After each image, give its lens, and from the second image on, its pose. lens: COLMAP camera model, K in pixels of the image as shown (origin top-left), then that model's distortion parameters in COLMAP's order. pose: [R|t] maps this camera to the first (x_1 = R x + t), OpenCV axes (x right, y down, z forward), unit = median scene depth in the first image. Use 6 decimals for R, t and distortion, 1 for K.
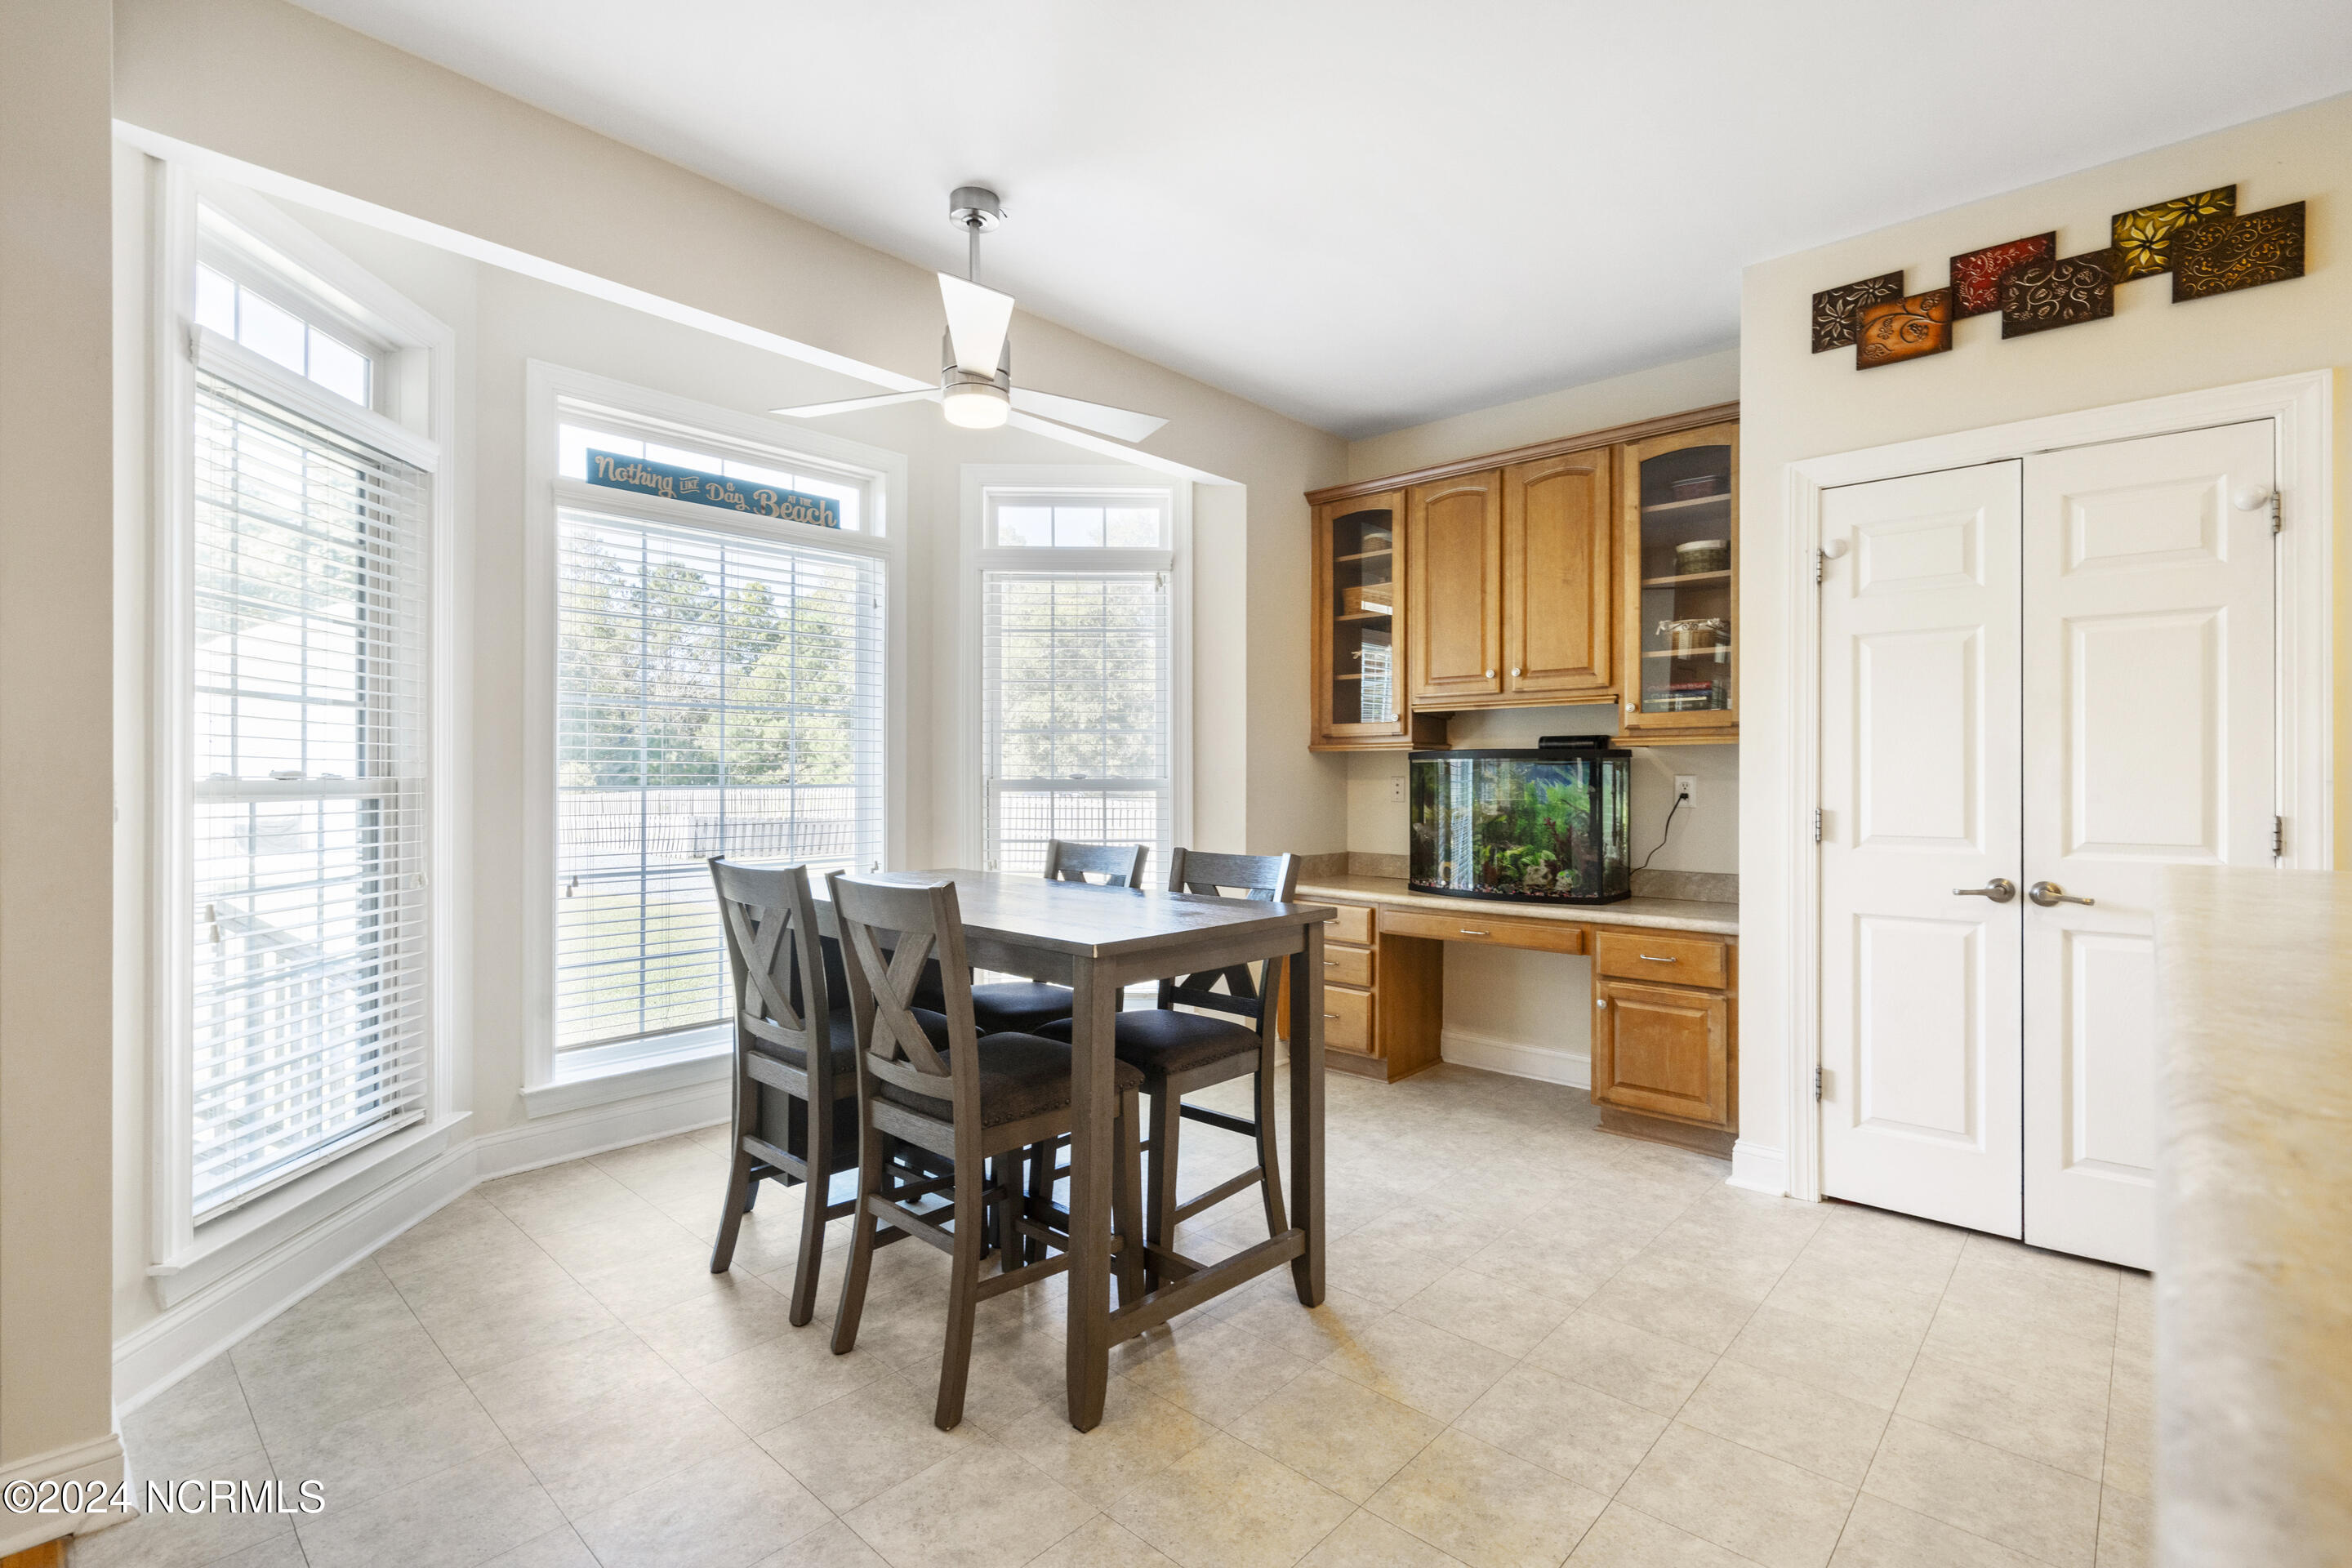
lens RADIAL K [[1073.0, 0, 1172.3], [0, 1073.0, 774.1], [0, 0, 1]] dist [-0.000619, 0.000443]
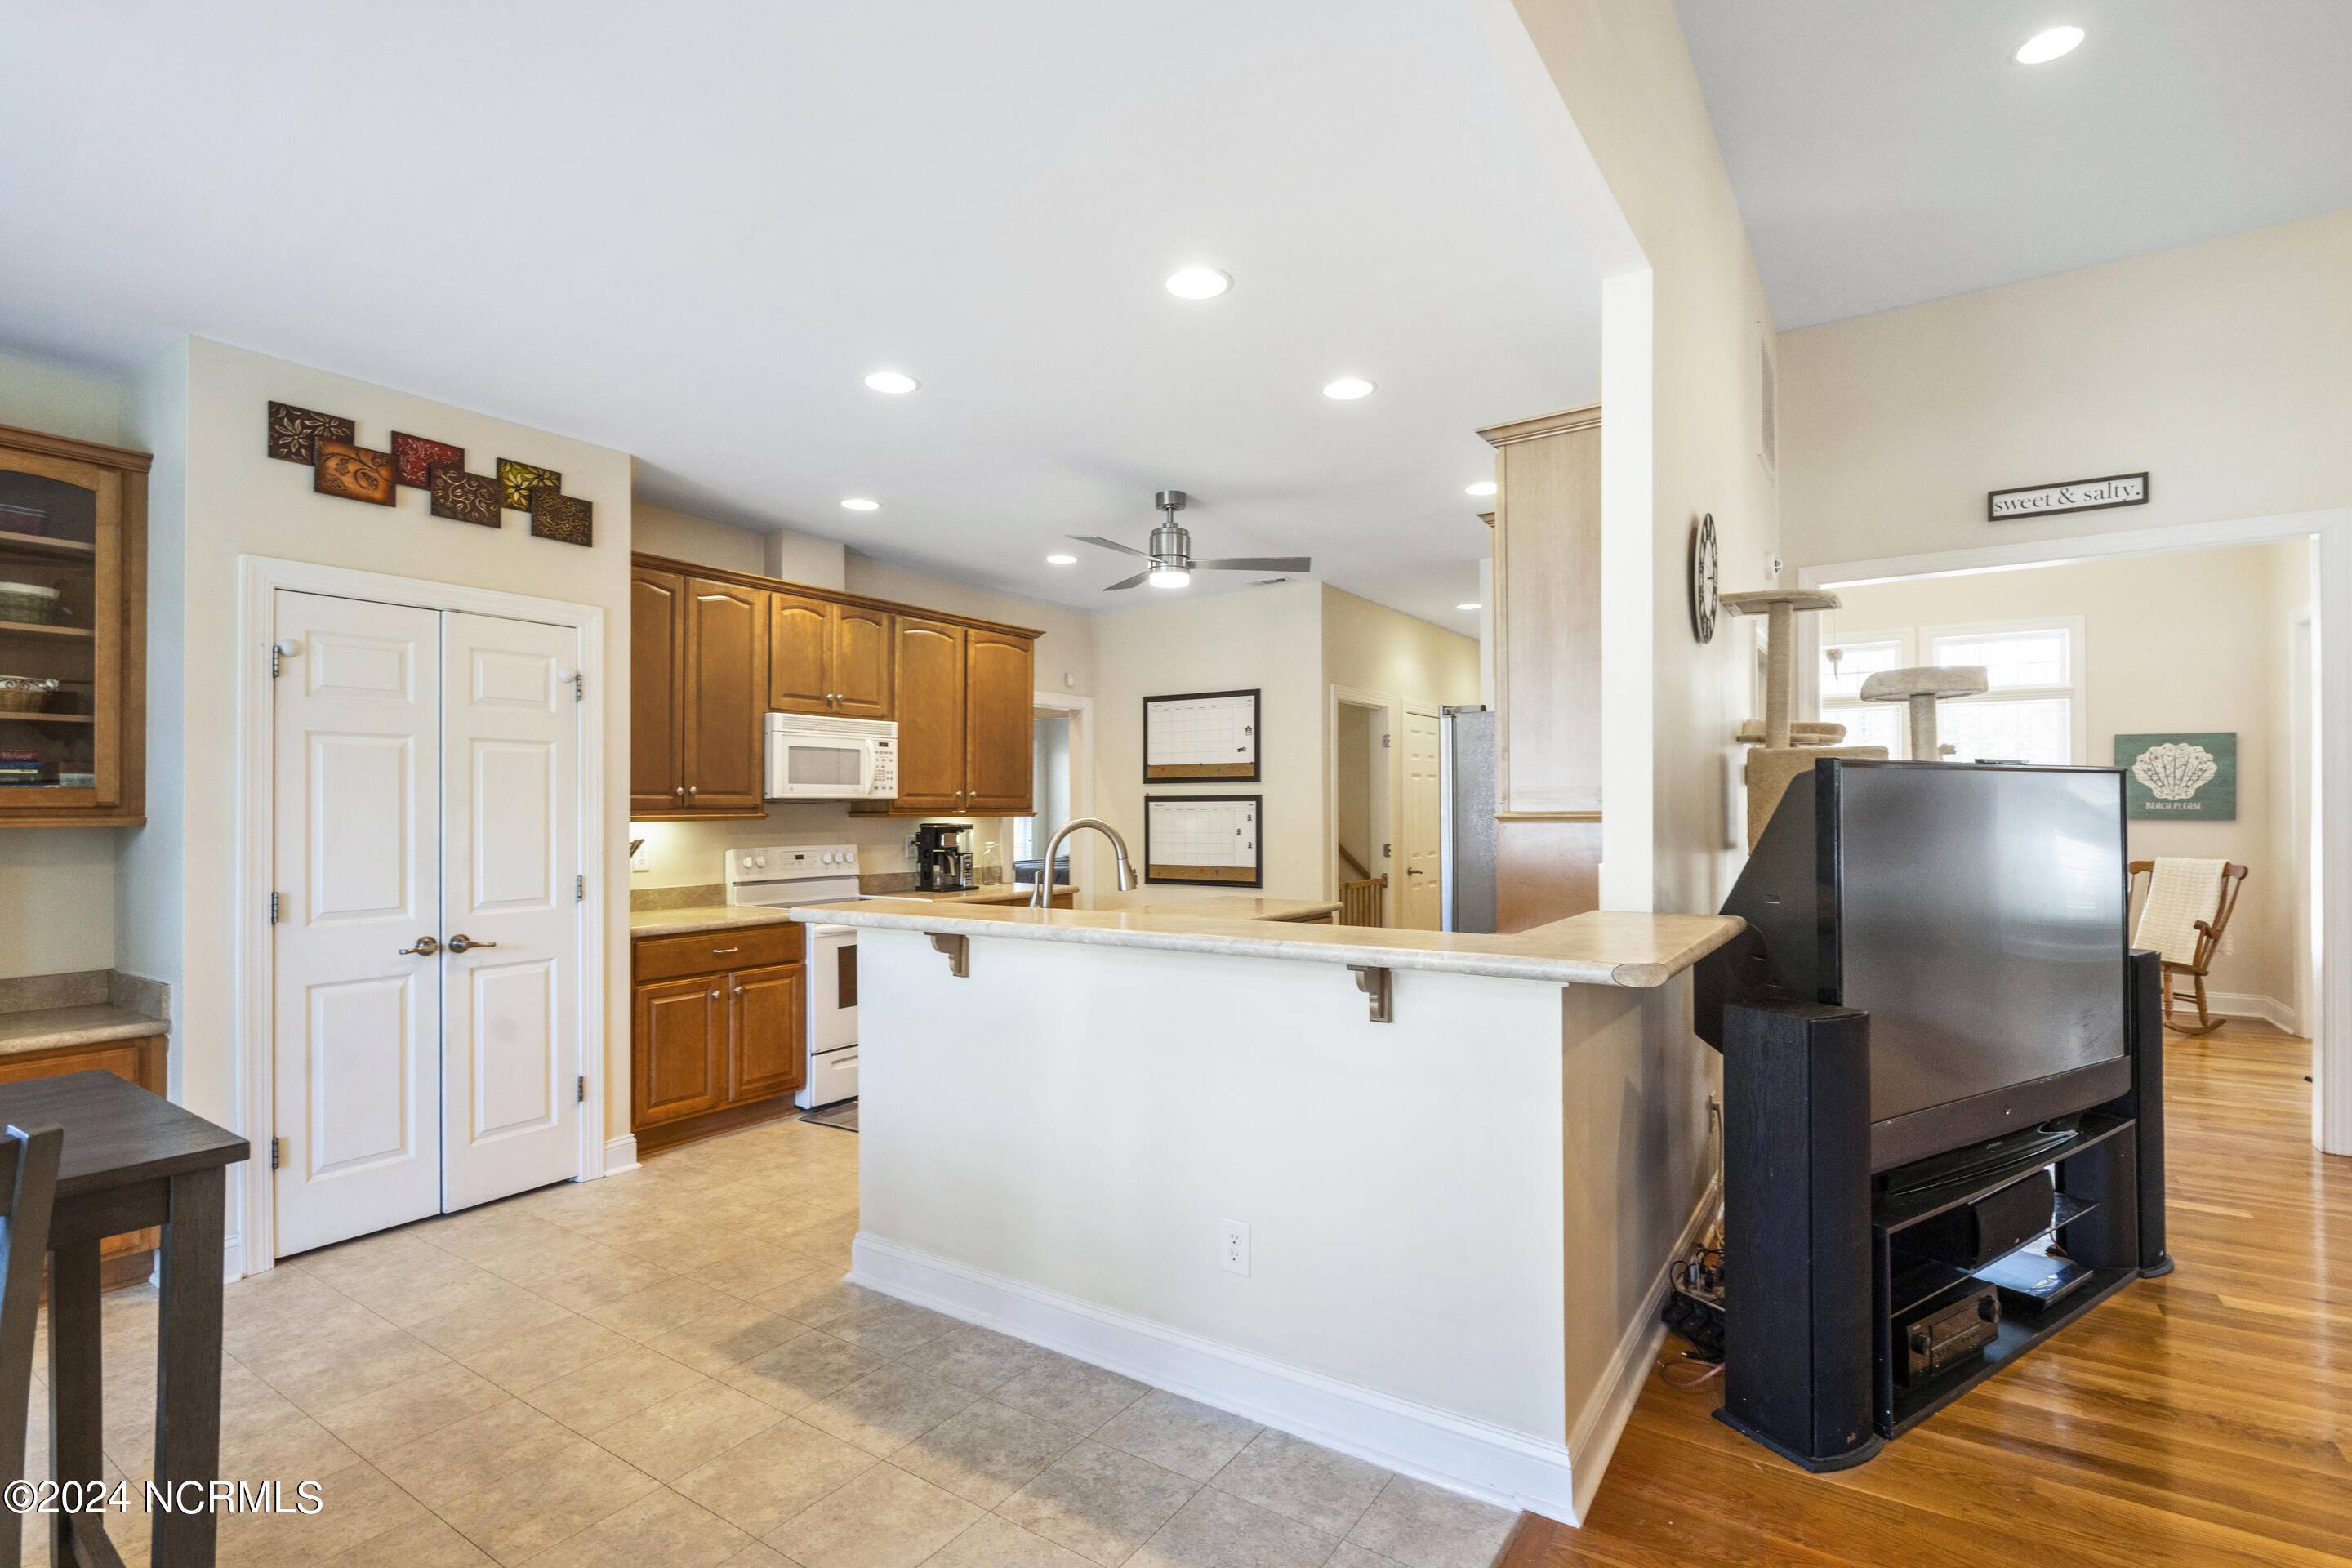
lens RADIAL K [[1111.0, 0, 1170.4], [0, 1111.0, 800.7], [0, 0, 1]] dist [-0.000836, -0.000193]
pose [[-0.148400, 0.004610, 0.988917, -0.613759], [0.000173, 0.999989, -0.004636, -0.053254], [-0.988927, -0.000517, -0.148399, 0.298450]]
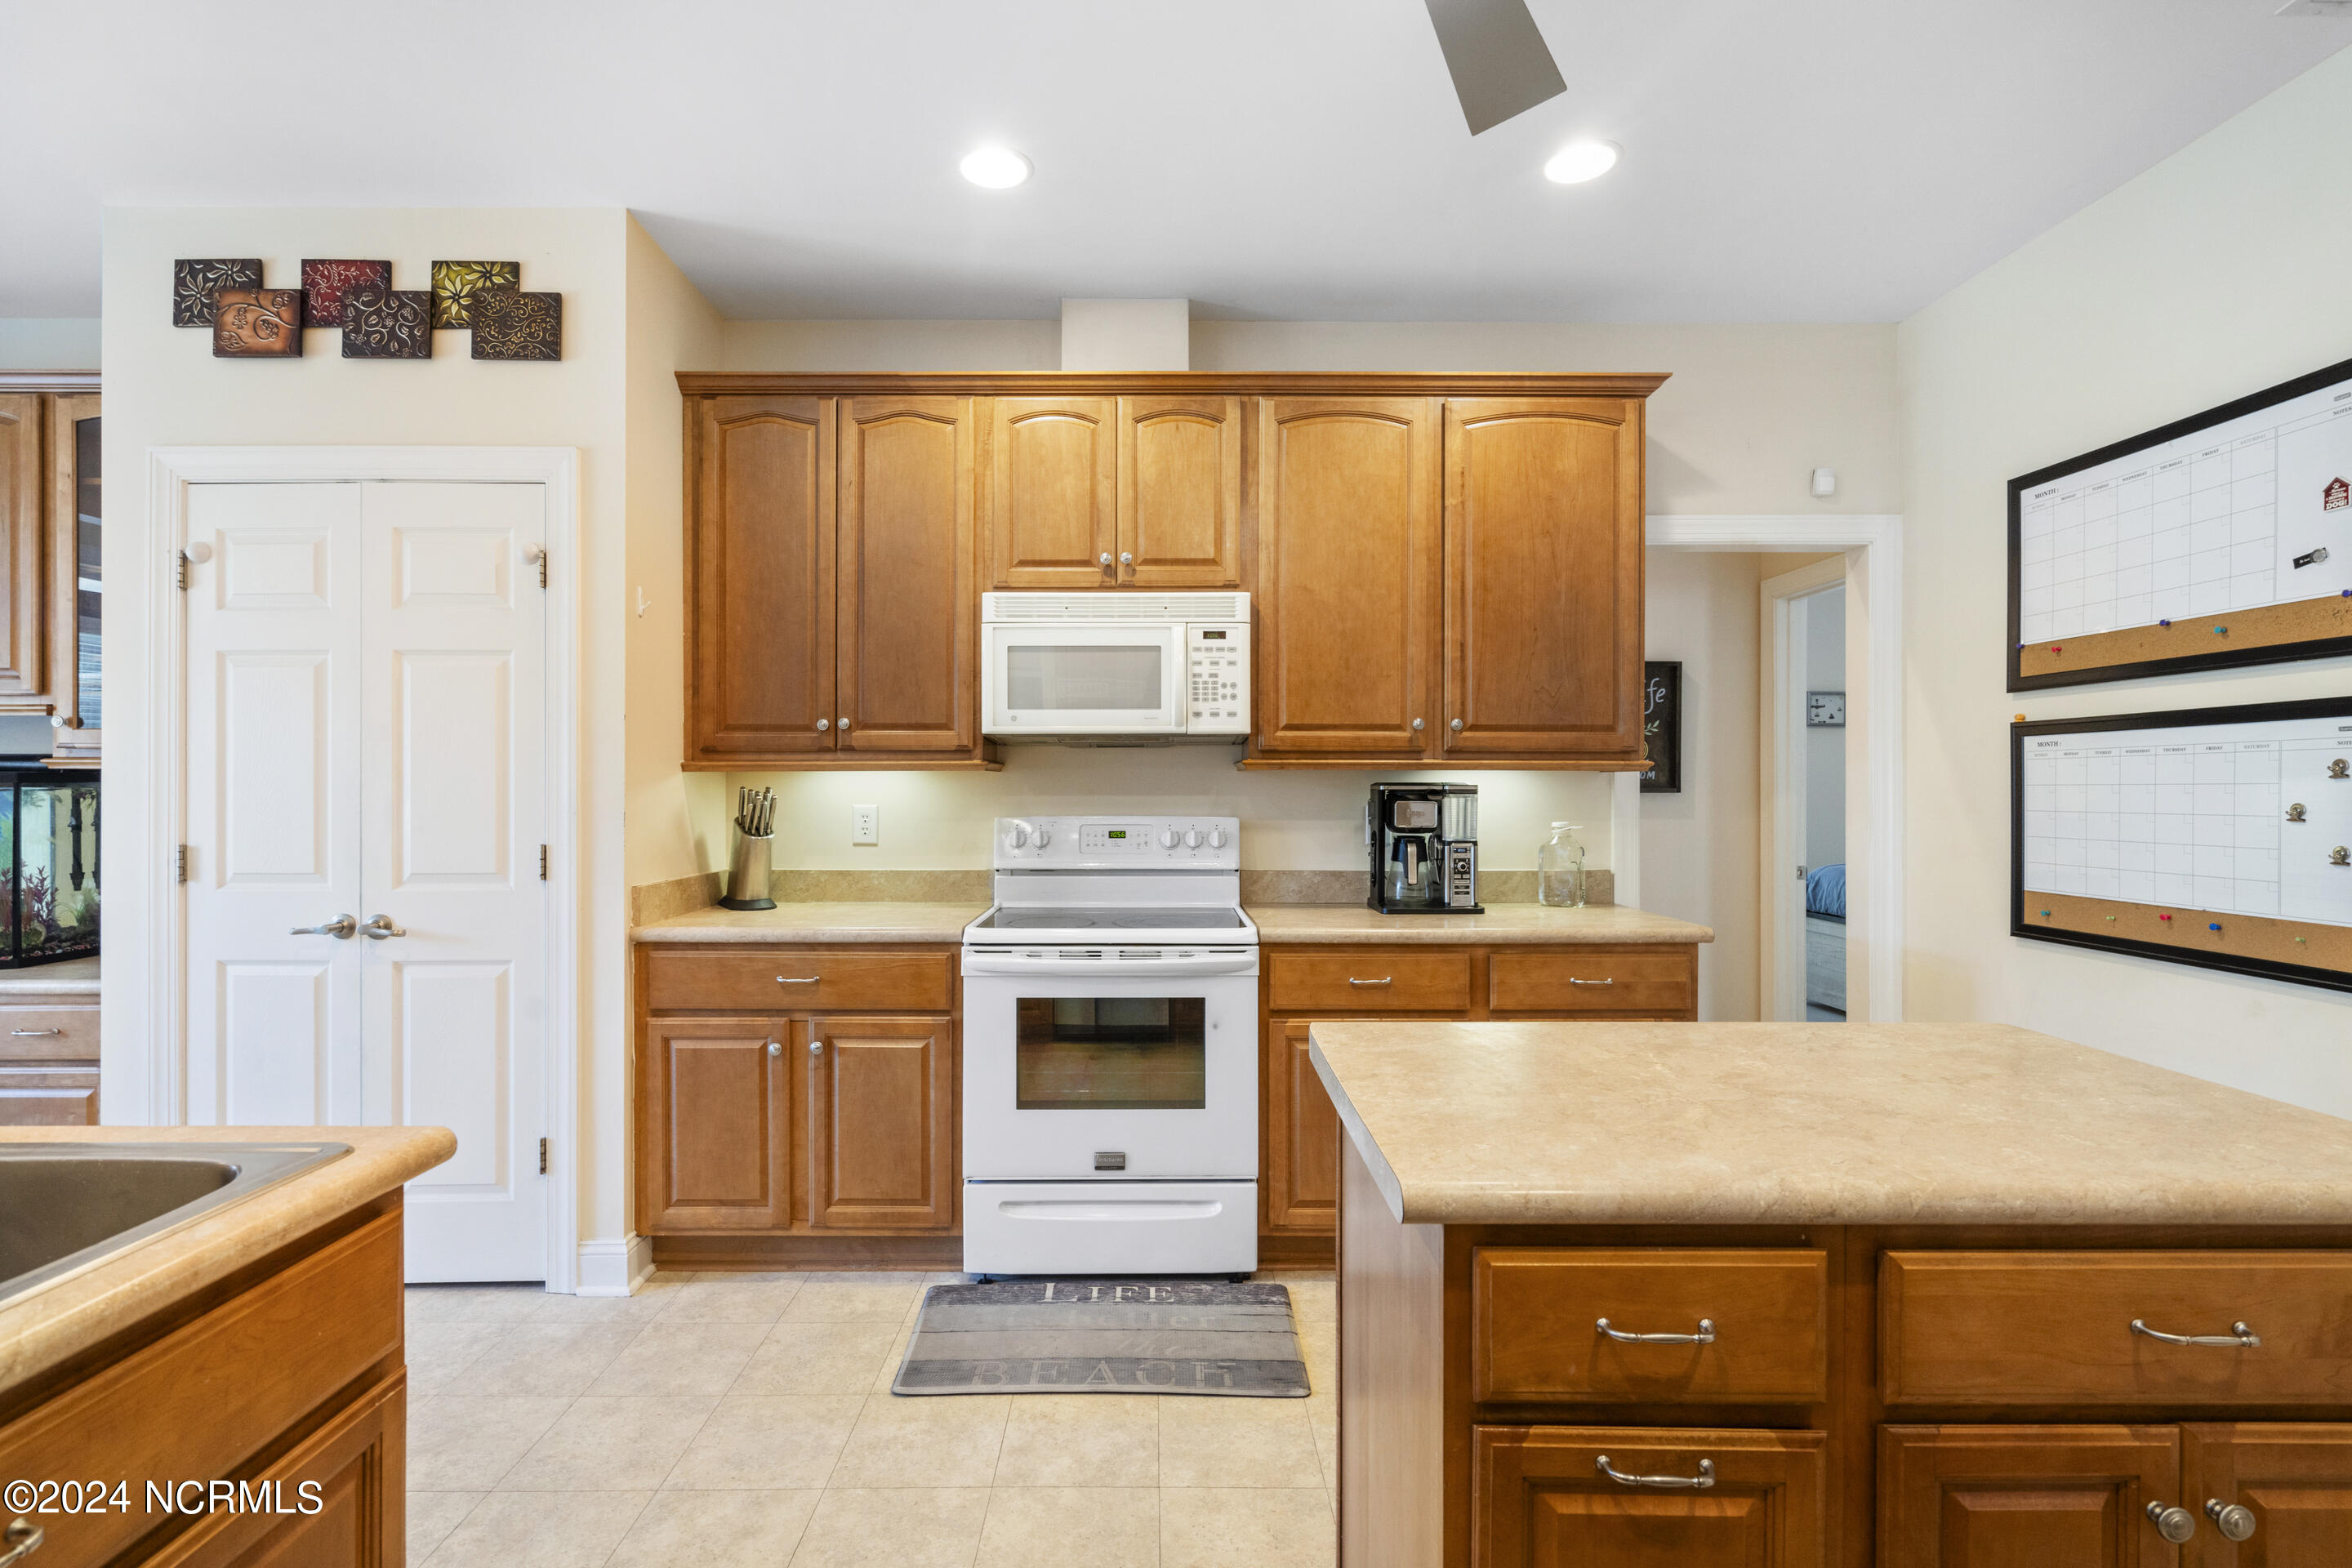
lens RADIAL K [[1074.3, 0, 1163.0], [0, 1074.3, 785.5], [0, 0, 1]] dist [-0.000753, -0.000160]
pose [[0.732555, -0.000264, 0.680707, 0.603786], [-0.000526, 0.999999, 0.000953, -0.018392], [-0.680707, -0.001056, 0.732555, -0.198349]]
